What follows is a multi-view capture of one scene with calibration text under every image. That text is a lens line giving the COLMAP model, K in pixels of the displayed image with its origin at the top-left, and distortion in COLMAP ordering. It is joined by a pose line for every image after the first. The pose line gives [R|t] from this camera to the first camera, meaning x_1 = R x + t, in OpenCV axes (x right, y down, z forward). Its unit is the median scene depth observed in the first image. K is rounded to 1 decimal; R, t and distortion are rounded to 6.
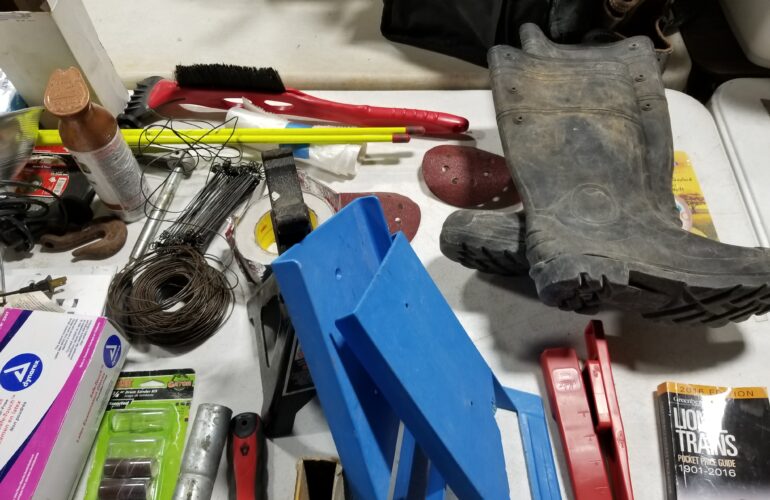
lens RADIAL K [[623.6, 0, 371.0], [0, 623.6, 238.6], [0, 0, 1]] dist [0.082648, -0.172793]
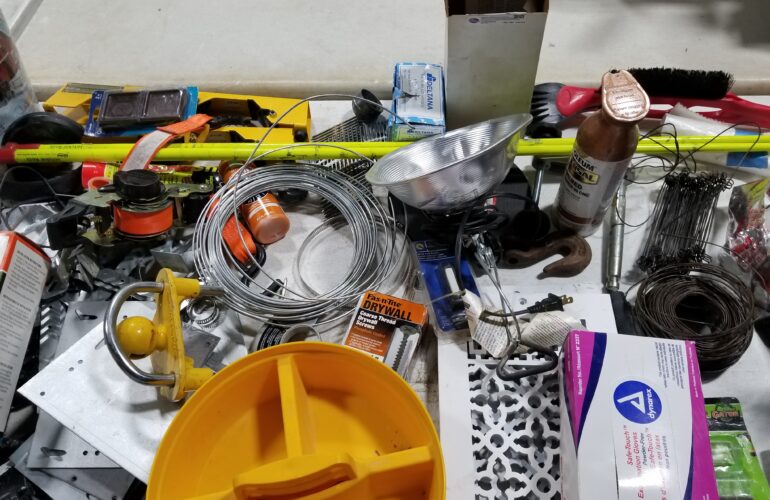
lens RADIAL K [[623.6, 0, 371.0], [0, 623.6, 238.6], [0, 0, 1]] dist [0.082648, -0.172793]
pose [[0.997705, 0.001845, -0.067690, -0.651893], [-0.003291, 0.999769, -0.021255, -0.002281], [0.067636, 0.021429, 0.997480, 0.044706]]
